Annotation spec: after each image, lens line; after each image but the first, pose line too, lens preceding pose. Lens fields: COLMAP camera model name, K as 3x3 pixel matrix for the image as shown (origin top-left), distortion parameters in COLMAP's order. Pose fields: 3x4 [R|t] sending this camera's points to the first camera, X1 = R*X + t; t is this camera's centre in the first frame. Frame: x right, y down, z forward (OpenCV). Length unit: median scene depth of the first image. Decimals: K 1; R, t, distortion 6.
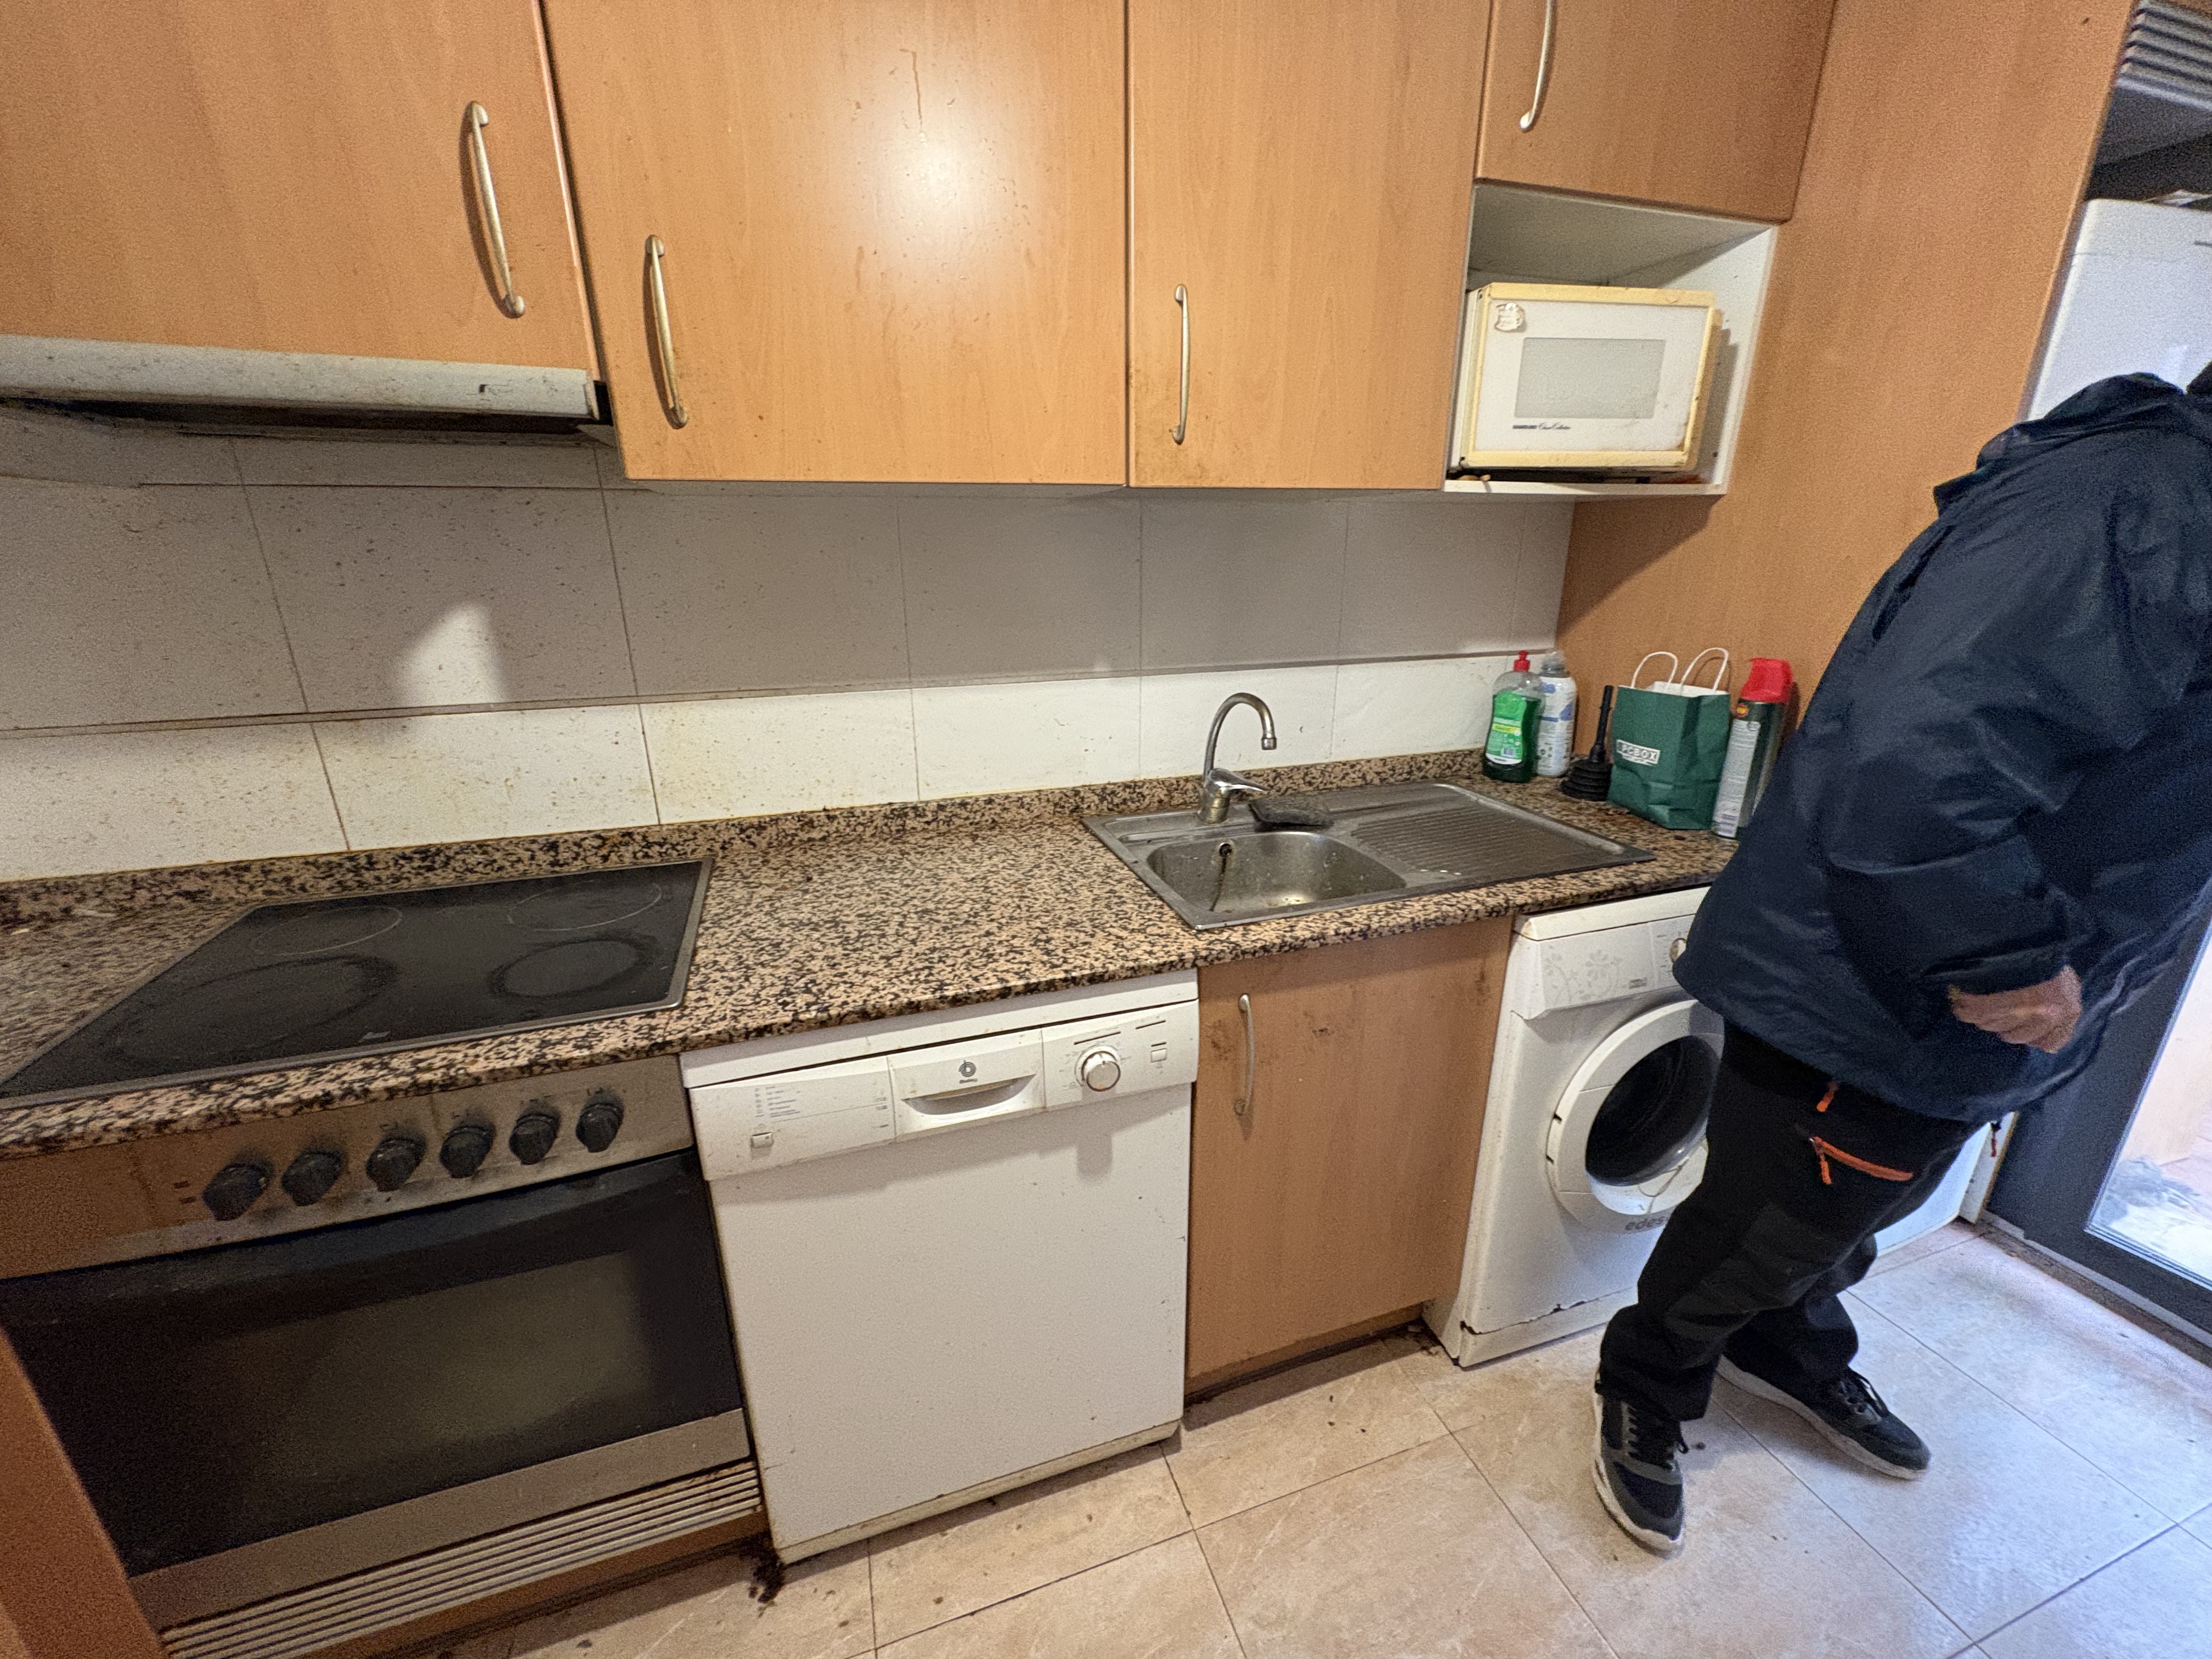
lens RADIAL K [[883.1, 0, 1108.7], [0, 883.1, 831.9], [0, 0, 1]] dist [0.000314, 0.000260]
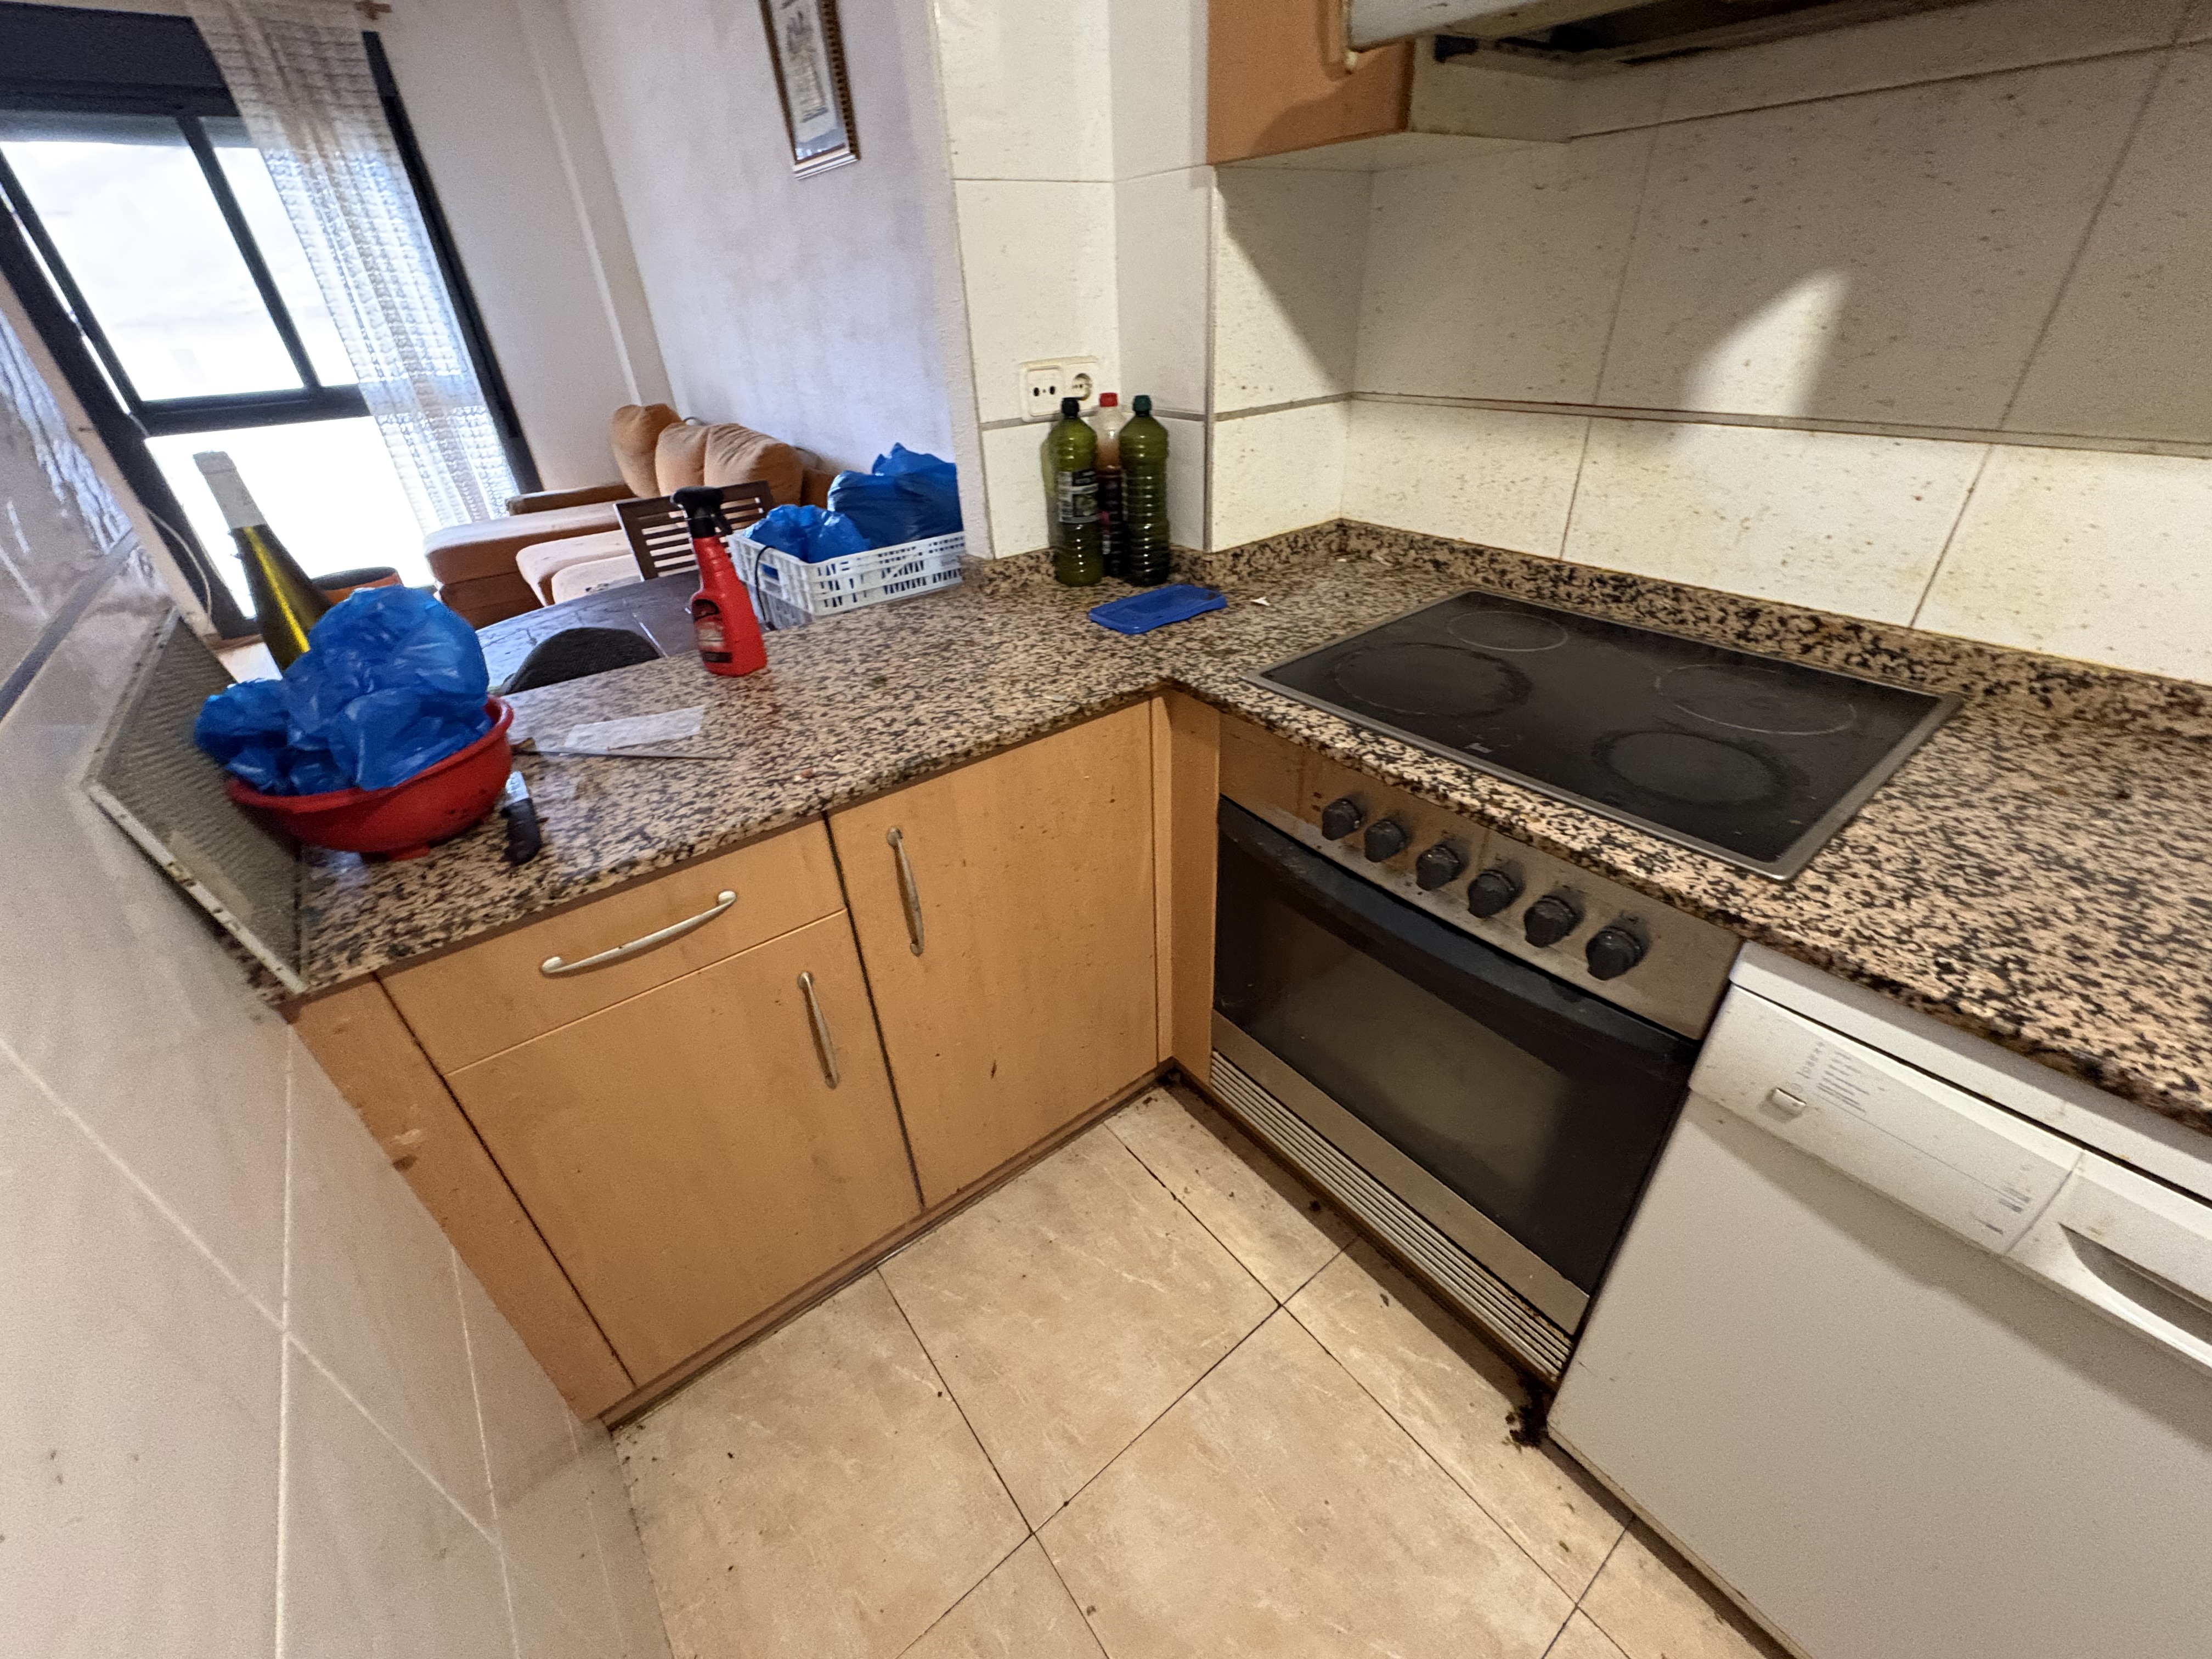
lens RADIAL K [[883.1, 0, 1102.4], [0, 883.1, 831.8], [0, 0, 1]] dist [0.000314, 0.000260]
pose [[0.335239, 0.490601, -0.804317, -0.099263], [-0.251822, 0.869318, 0.425290, -0.006353], [0.907855, 0.059971, 0.414973, 0.167691]]
